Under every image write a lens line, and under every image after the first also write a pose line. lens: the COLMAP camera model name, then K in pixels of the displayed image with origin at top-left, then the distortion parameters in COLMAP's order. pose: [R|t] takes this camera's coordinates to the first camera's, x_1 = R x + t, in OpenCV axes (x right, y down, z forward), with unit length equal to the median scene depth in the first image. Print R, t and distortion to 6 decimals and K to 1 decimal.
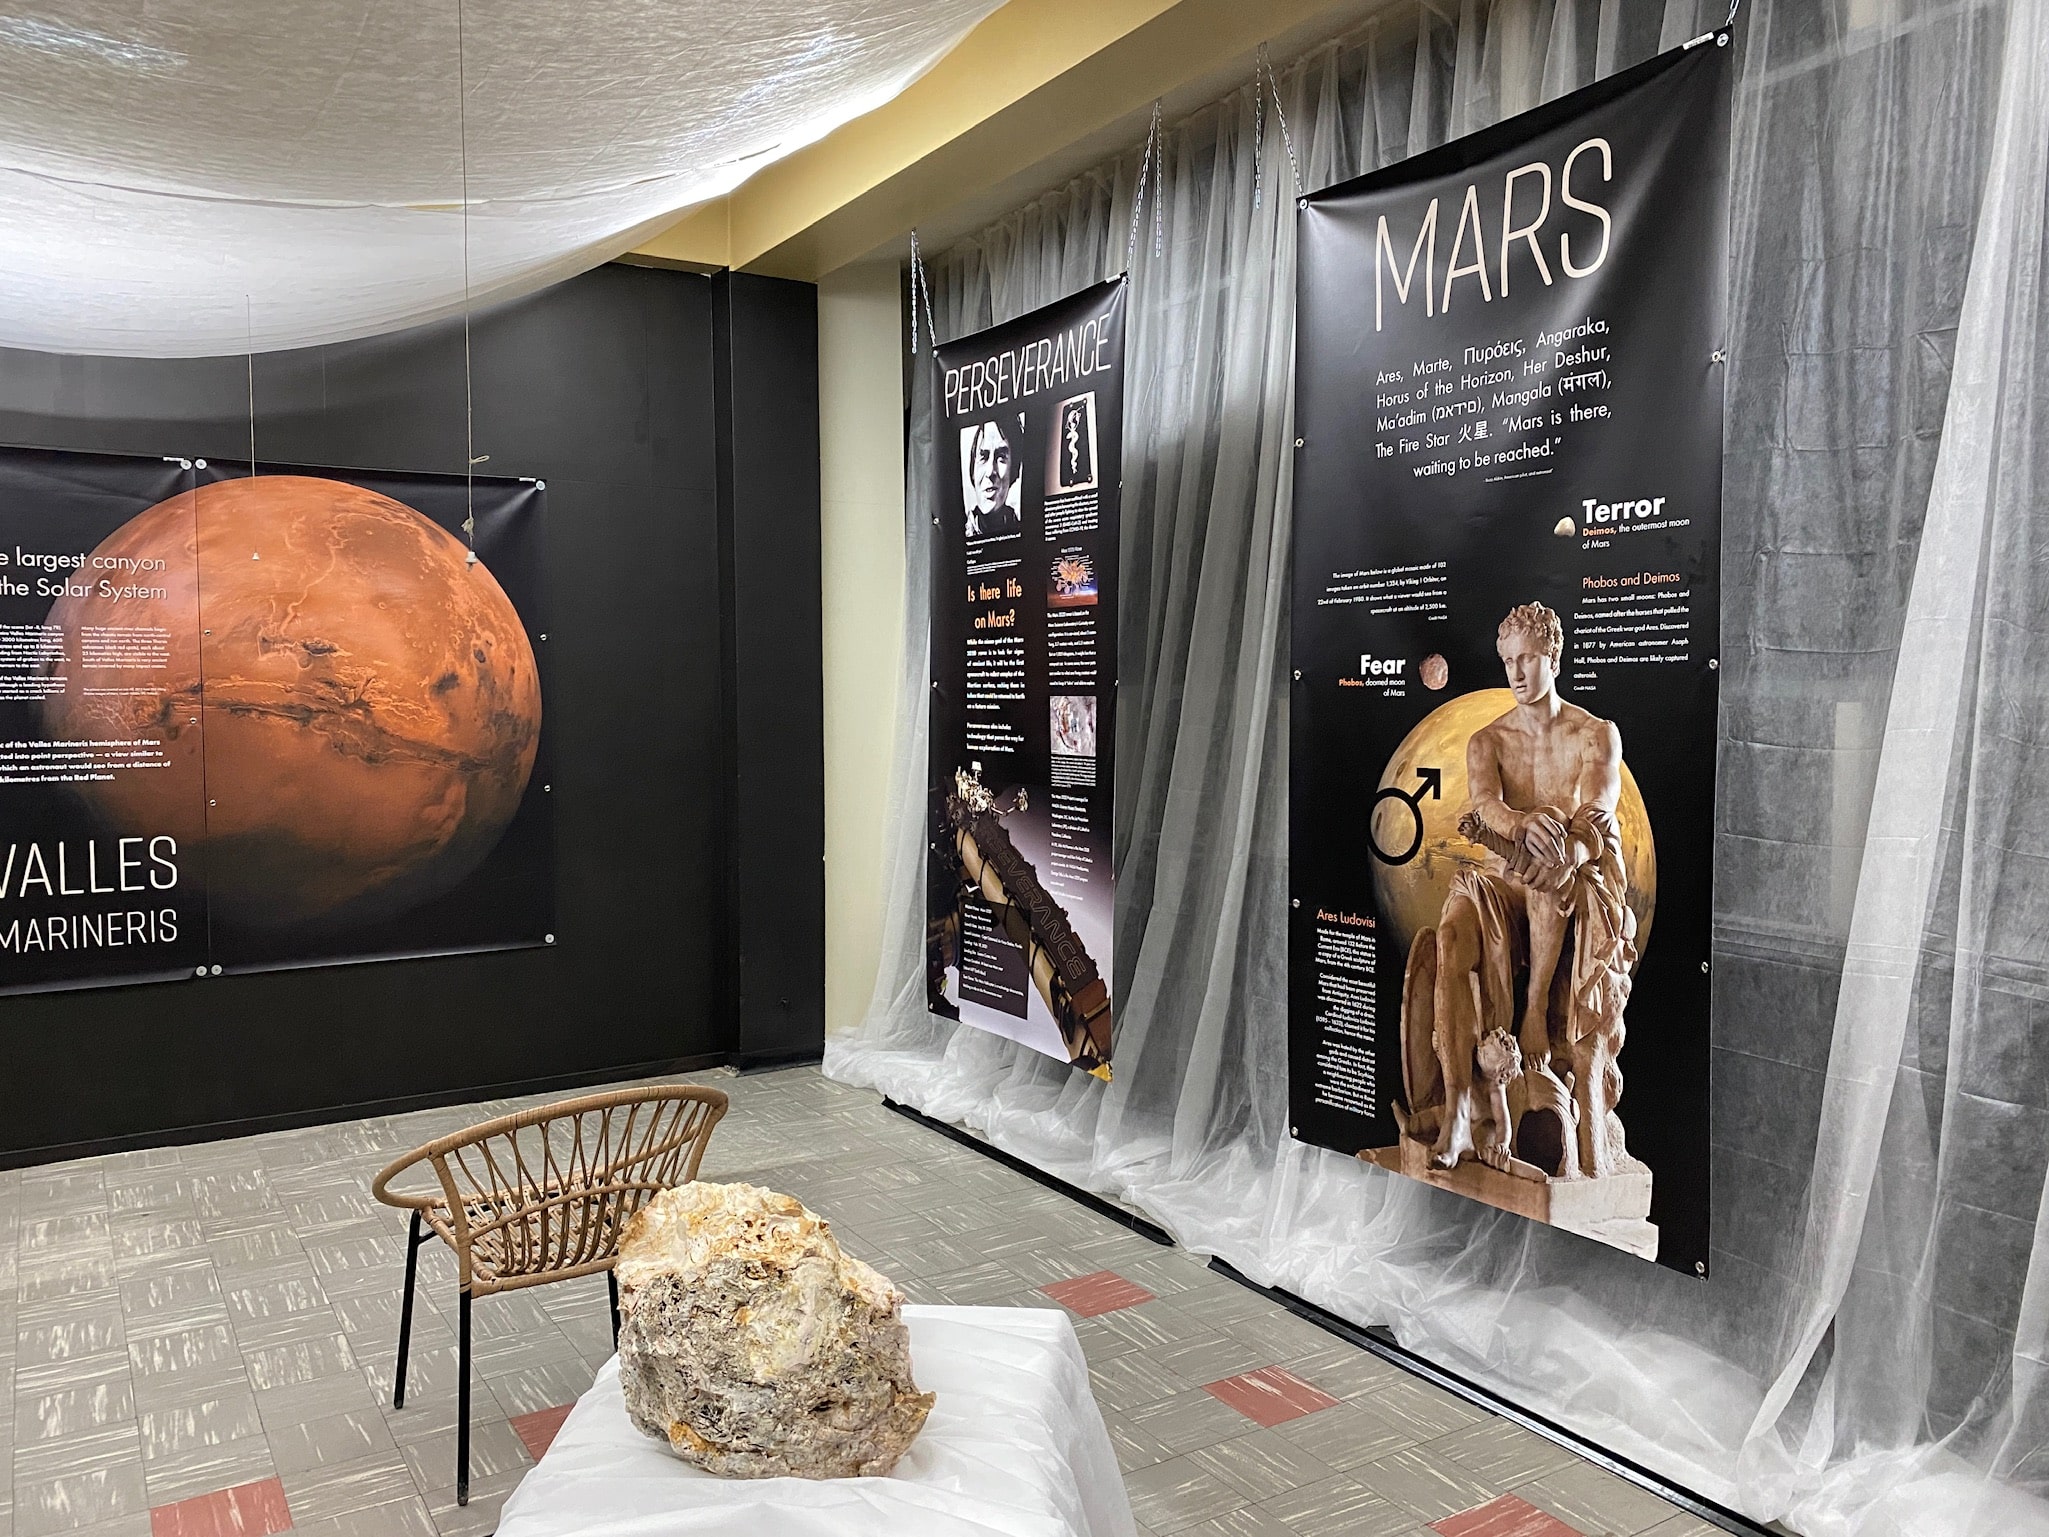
lens RADIAL K [[1571.1, 0, 1024.9], [0, 1571.1, 785.4], [0, 0, 1]] dist [0.033039, -0.027935]
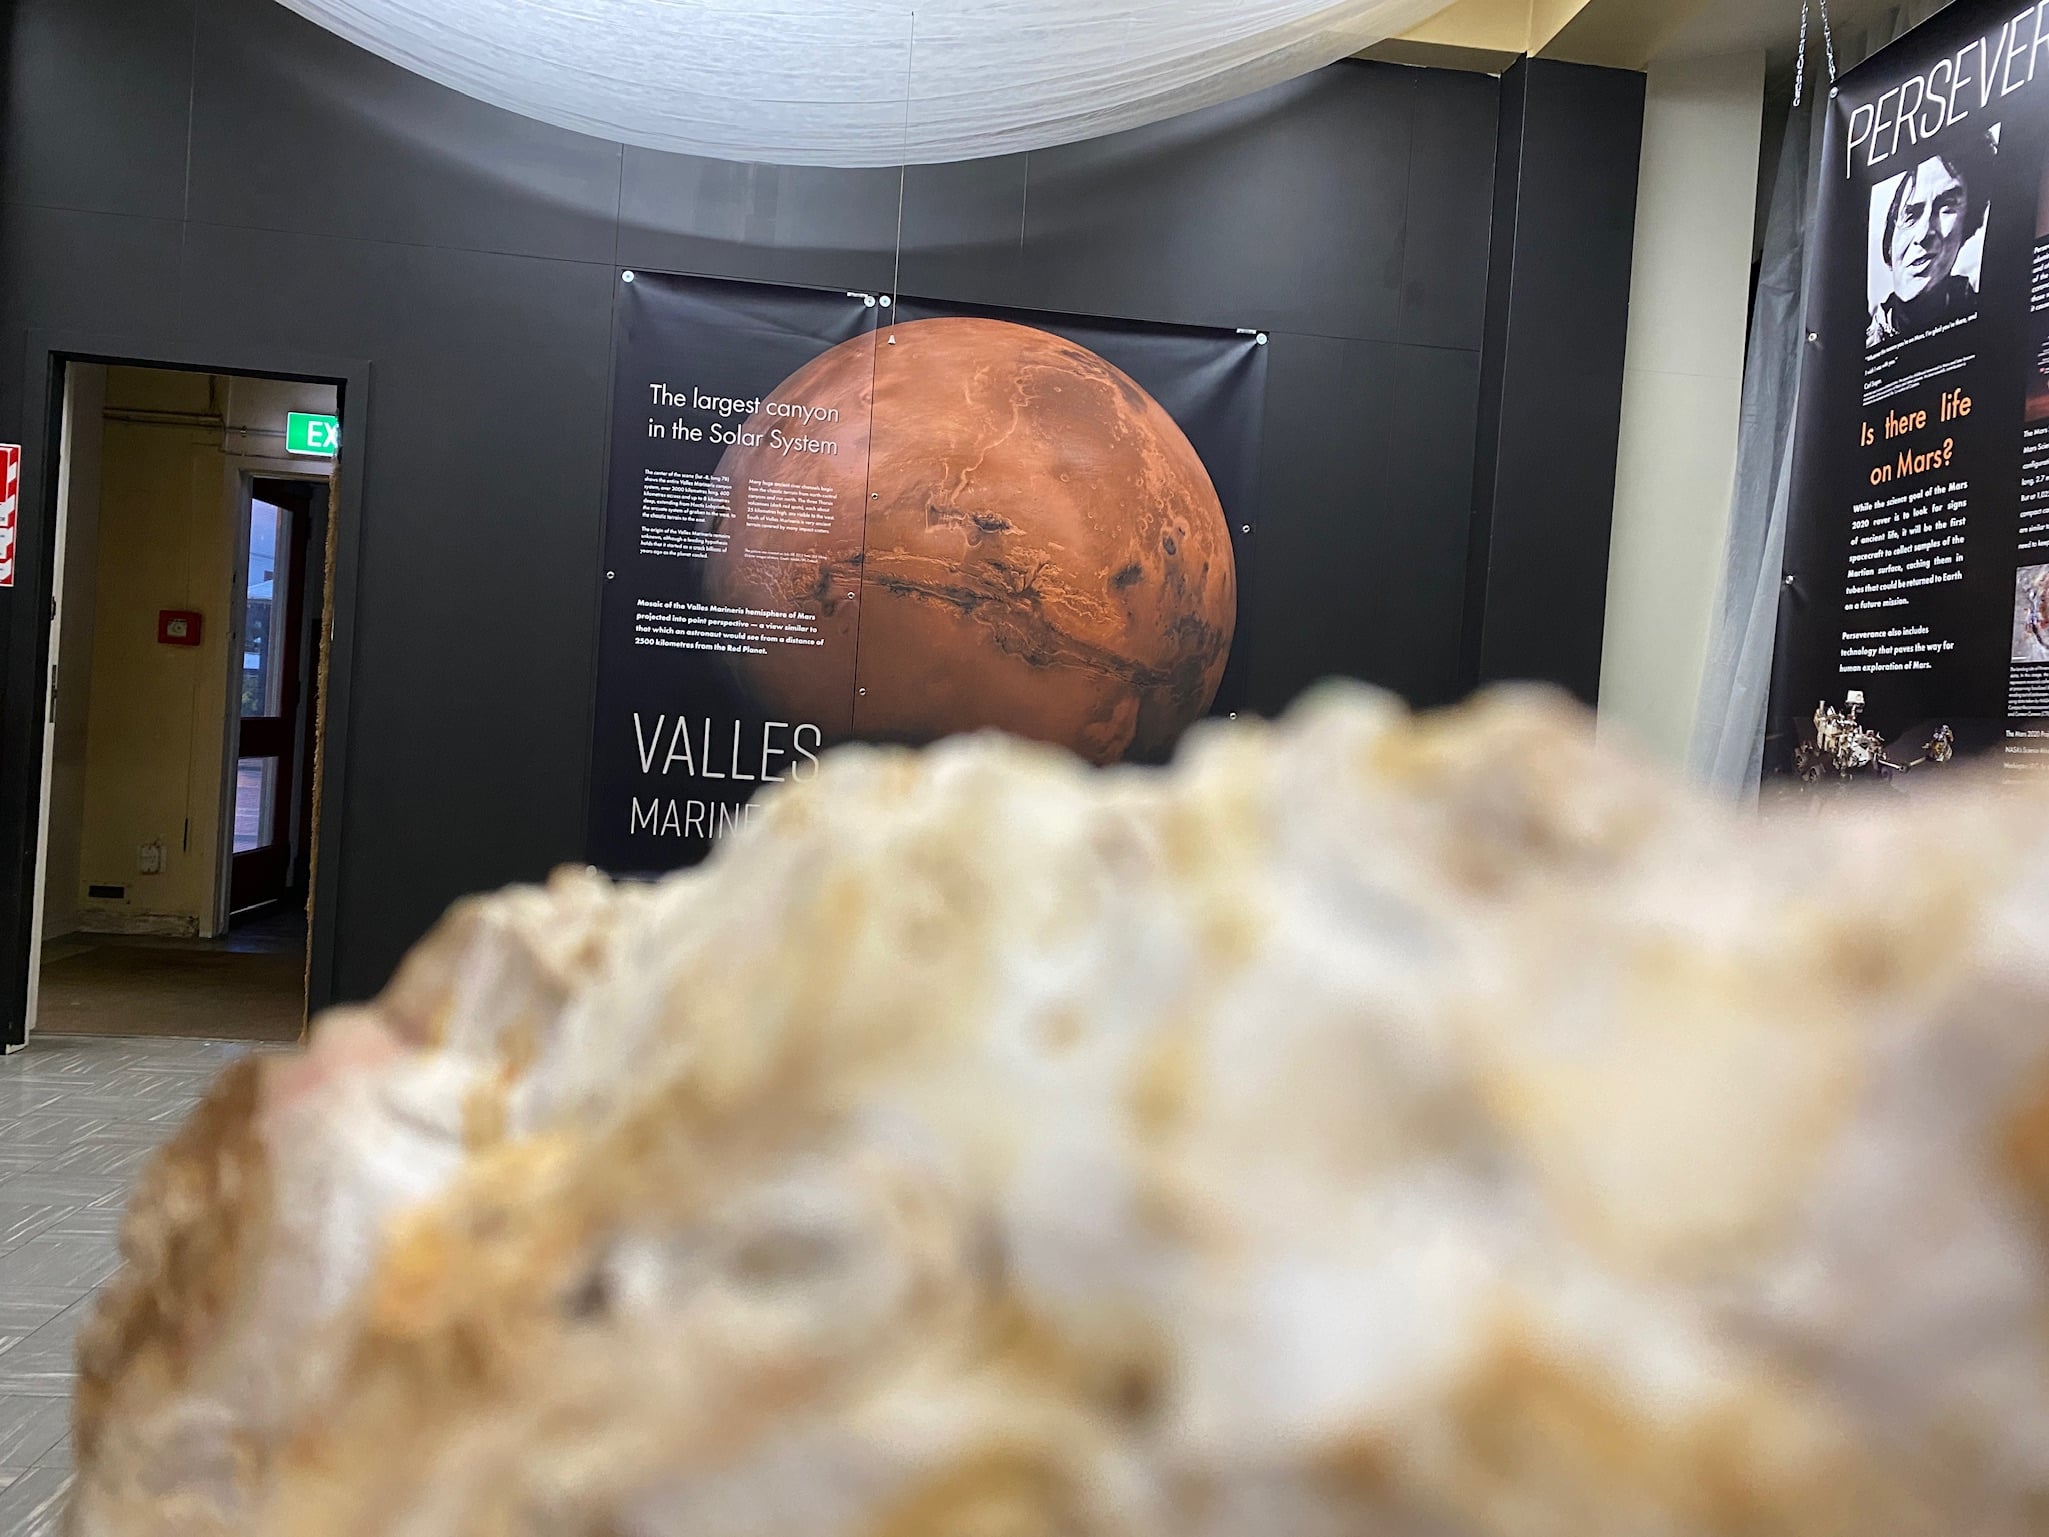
lens RADIAL K [[1571.1, 0, 1037.9], [0, 1571.1, 759.1], [0, 0, 1]] dist [0.033039, -0.027935]
pose [[0.895922, 0.073524, -0.438085, -0.047894], [-0.097033, 0.994783, -0.031487, 0.070739], [0.433484, 0.070719, 0.898382, 0.287220]]
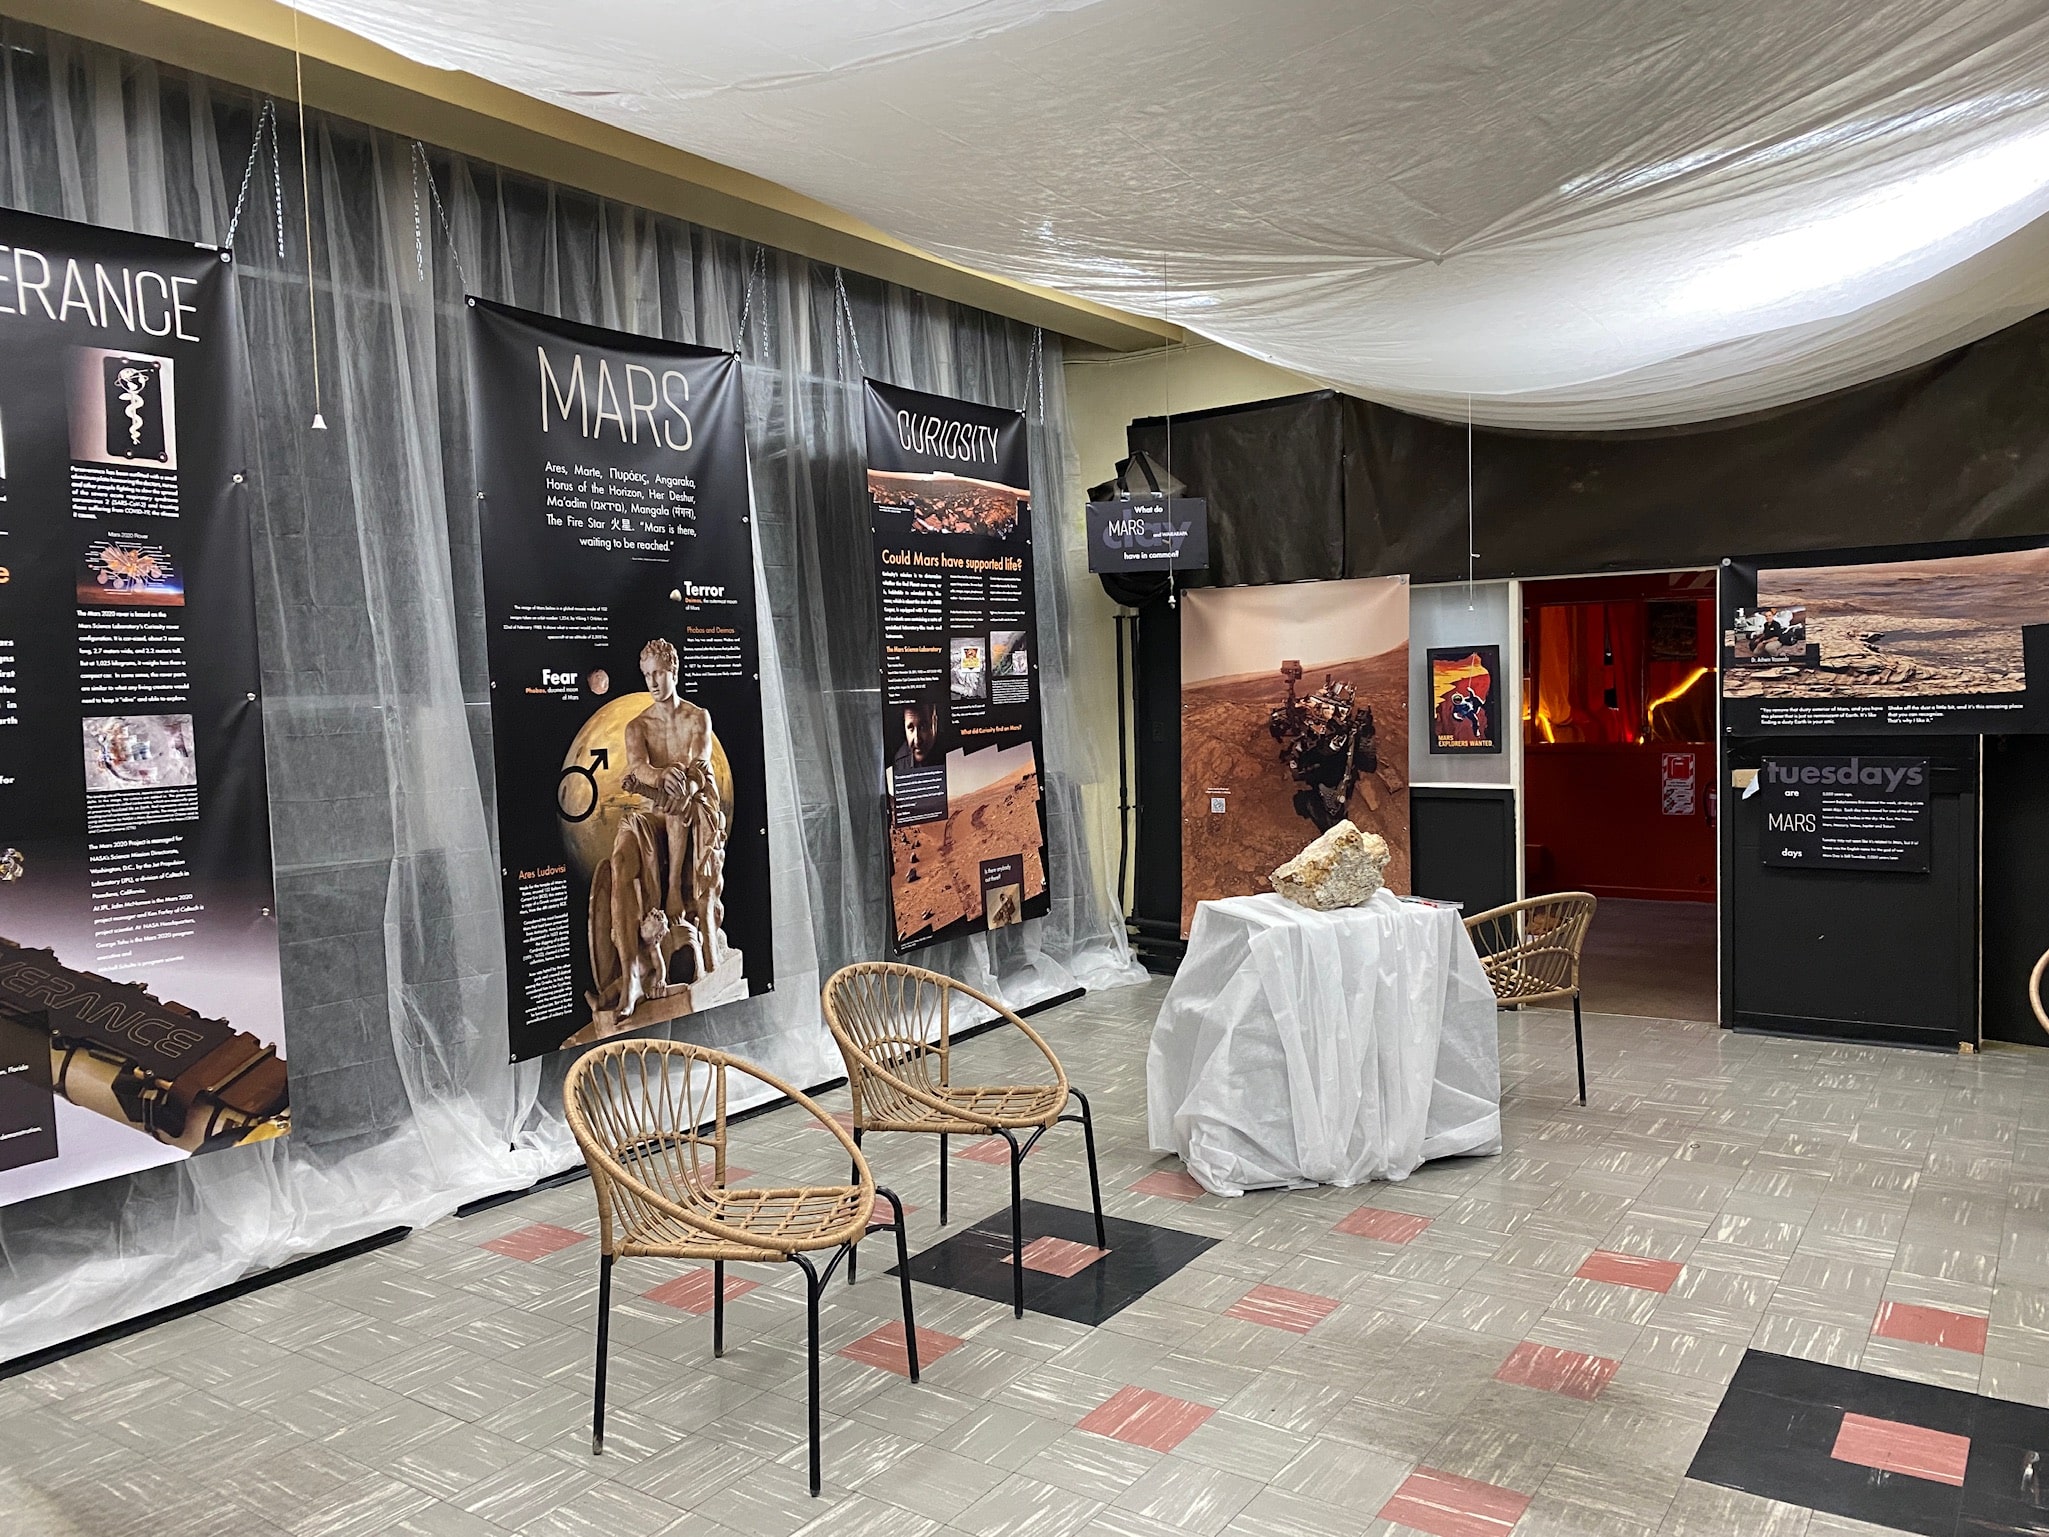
lens RADIAL K [[1571.1, 0, 1025.2], [0, 1571.1, 777.6], [0, 0, 1]] dist [0.033039, -0.027935]
pose [[-0.415173, -0.047724, 0.908490, -0.867934], [0.081350, 0.992675, 0.089323, -0.058373], [-0.906098, 0.110990, -0.408250, 0.882843]]
